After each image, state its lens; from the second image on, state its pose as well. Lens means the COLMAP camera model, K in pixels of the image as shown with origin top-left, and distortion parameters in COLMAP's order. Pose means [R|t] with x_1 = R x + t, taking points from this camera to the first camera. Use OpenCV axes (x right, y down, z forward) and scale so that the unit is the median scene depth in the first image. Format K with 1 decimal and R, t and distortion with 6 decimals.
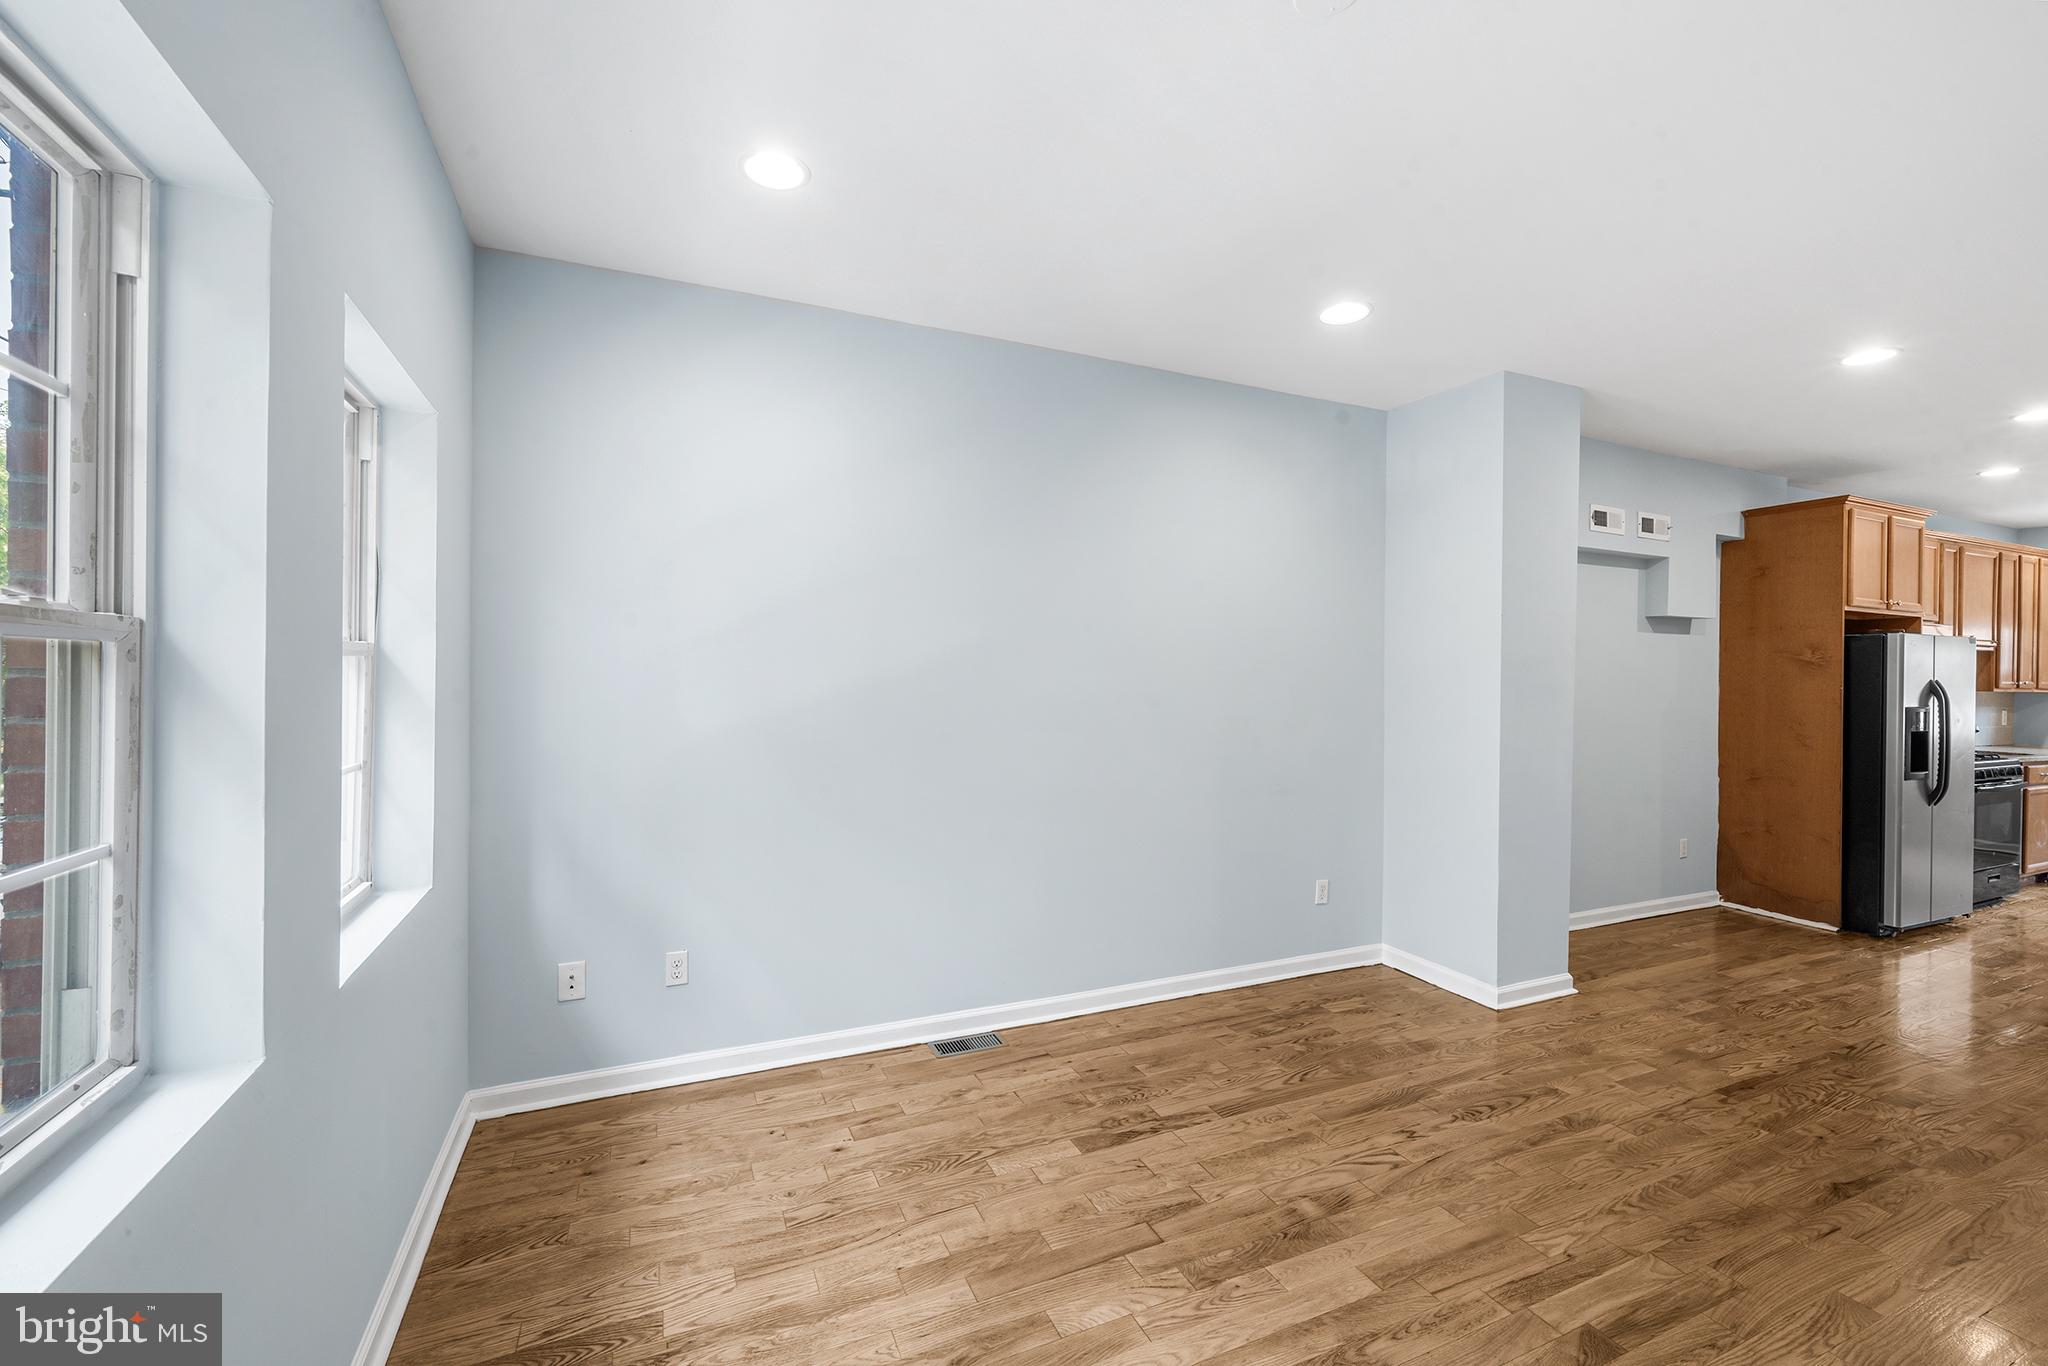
lens RADIAL K [[825.8, 0, 1024.0], [0, 825.8, 683.0], [0, 0, 1]] dist [-0.001161, -0.000135]
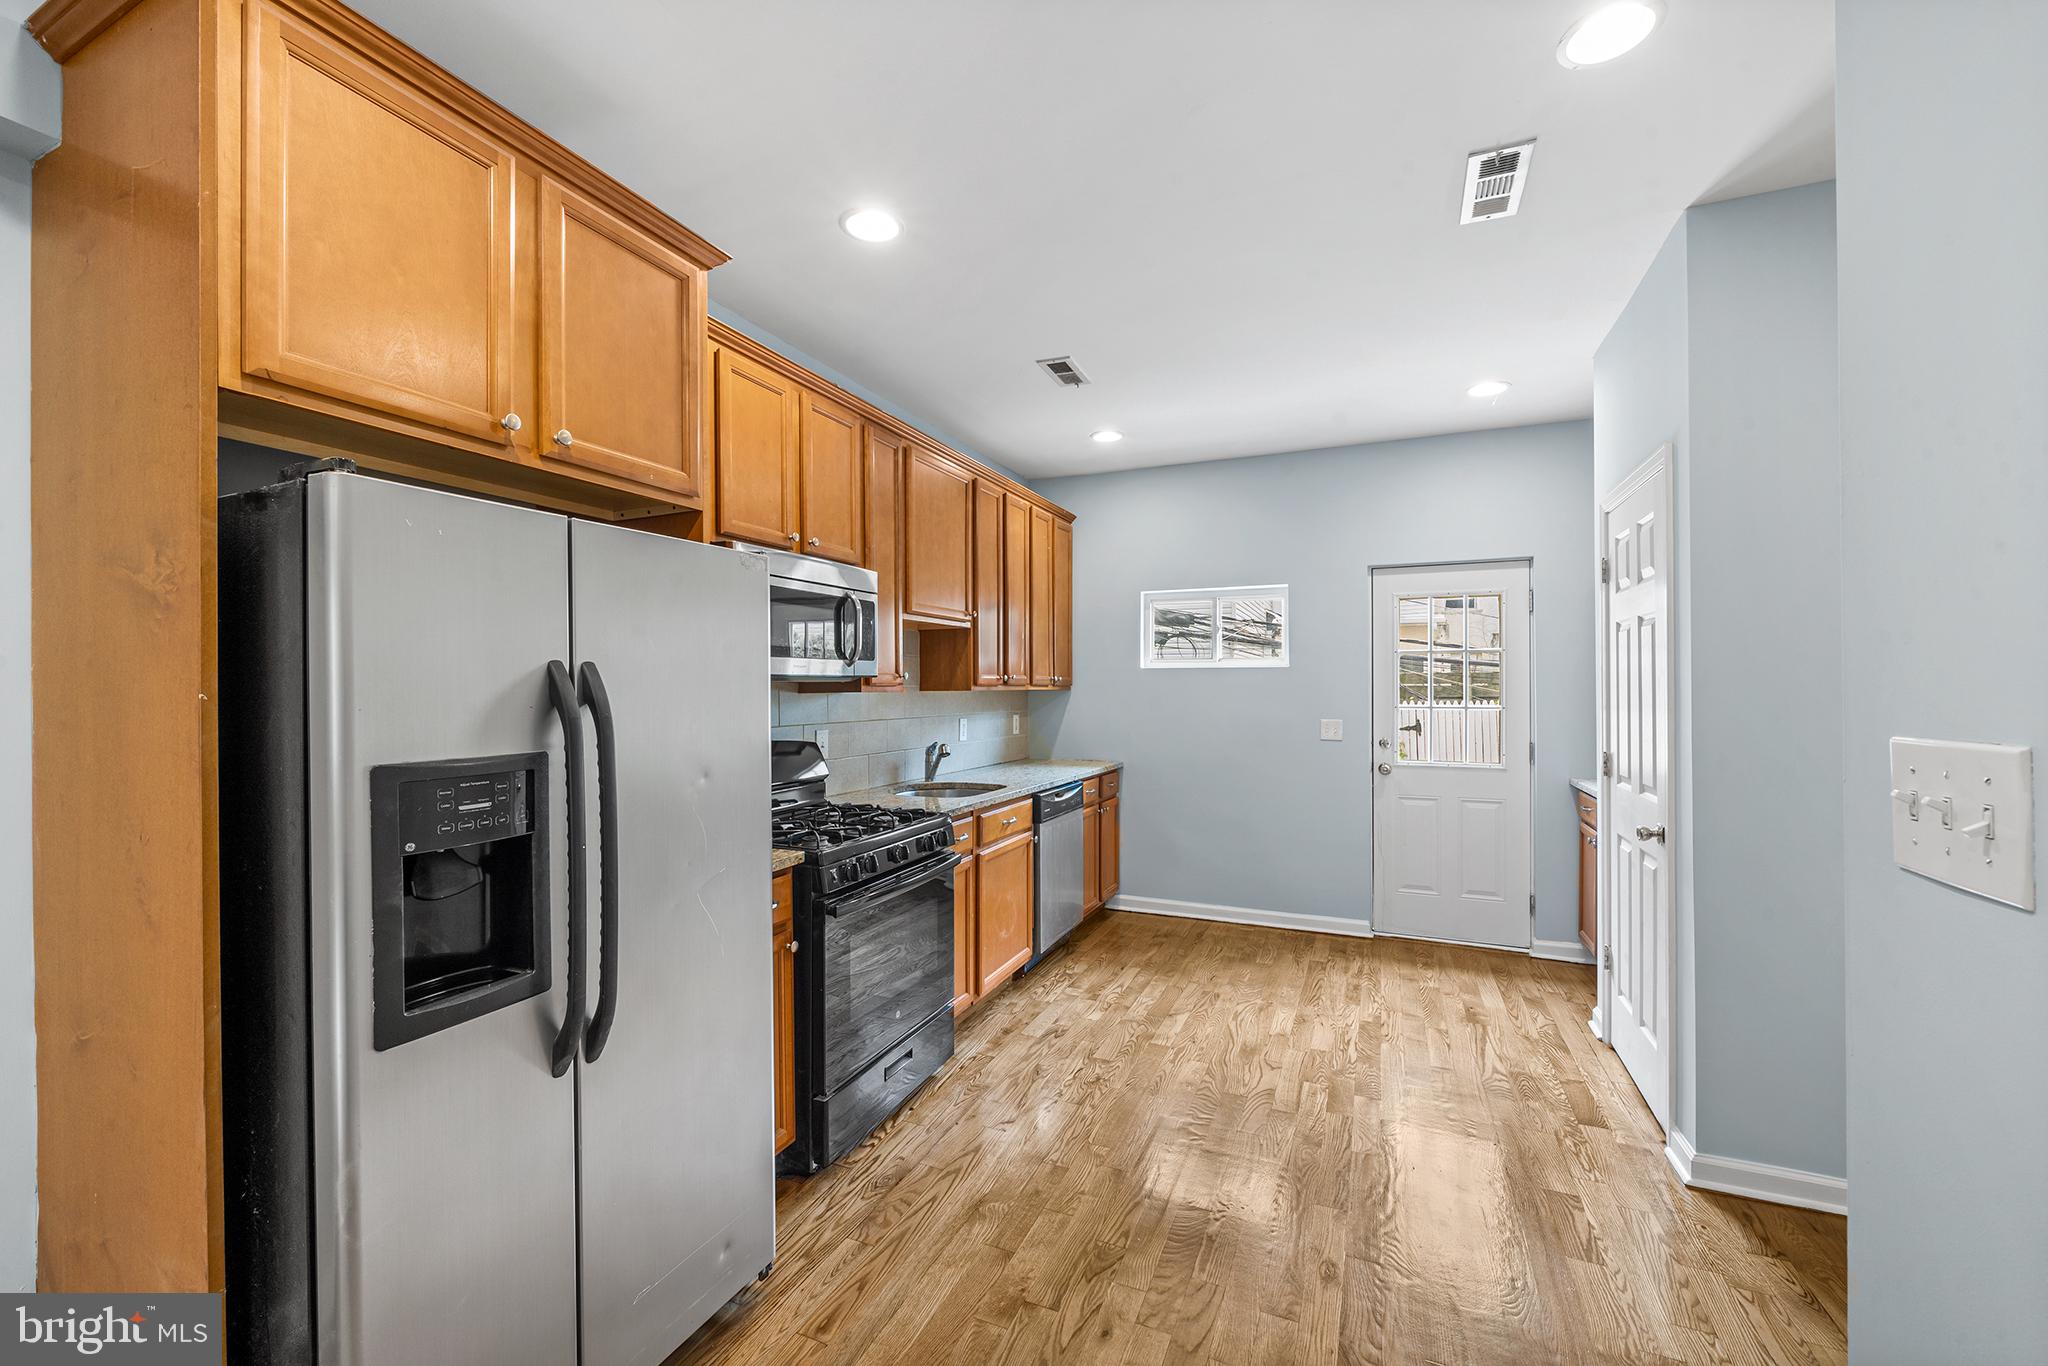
lens RADIAL K [[815.3, 0, 1024.0], [0, 815.3, 683.0], [0, 0, 1]] dist [-0.001683, -0.000038]
pose [[0.735404, -0.013985, 0.677484, 1.715445], [0.018872, 0.999822, 0.000153, 0.010293], [-0.677366, 0.012673, 0.735537, 1.105527]]
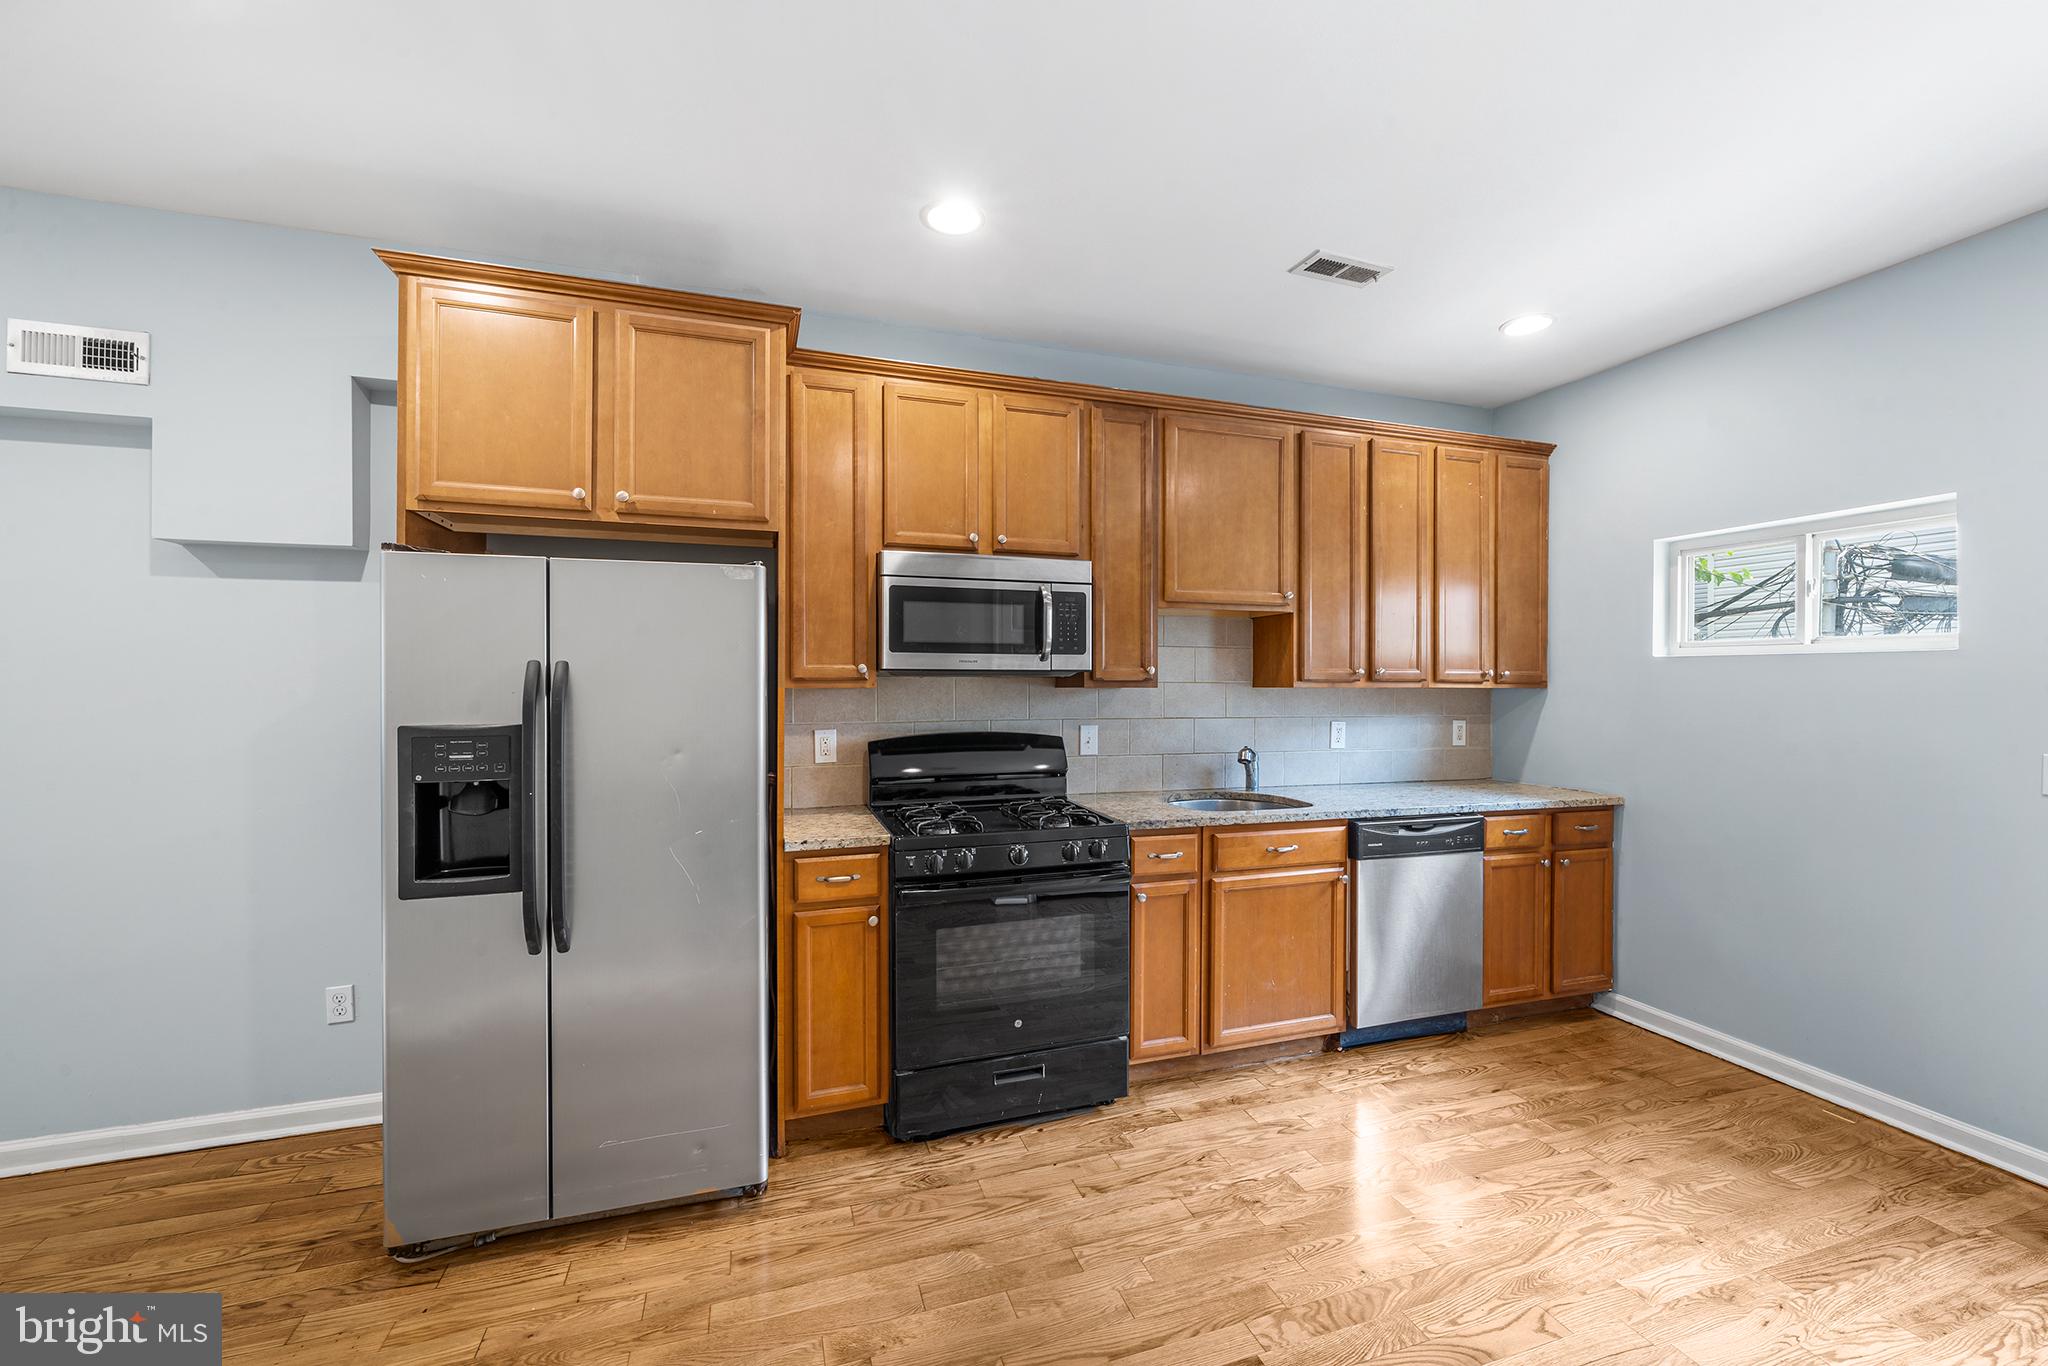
lens RADIAL K [[806.4, 0, 1023.7], [0, 806.4, 678.9], [0, 0, 1]] dist [-0.001518, 0.000265]
pose [[0.995616, -0.009938, -0.093003, 2.339545], [0.008972, 0.999901, -0.010801, 0.018725], [0.093101, 0.009919, 0.995607, 1.009727]]
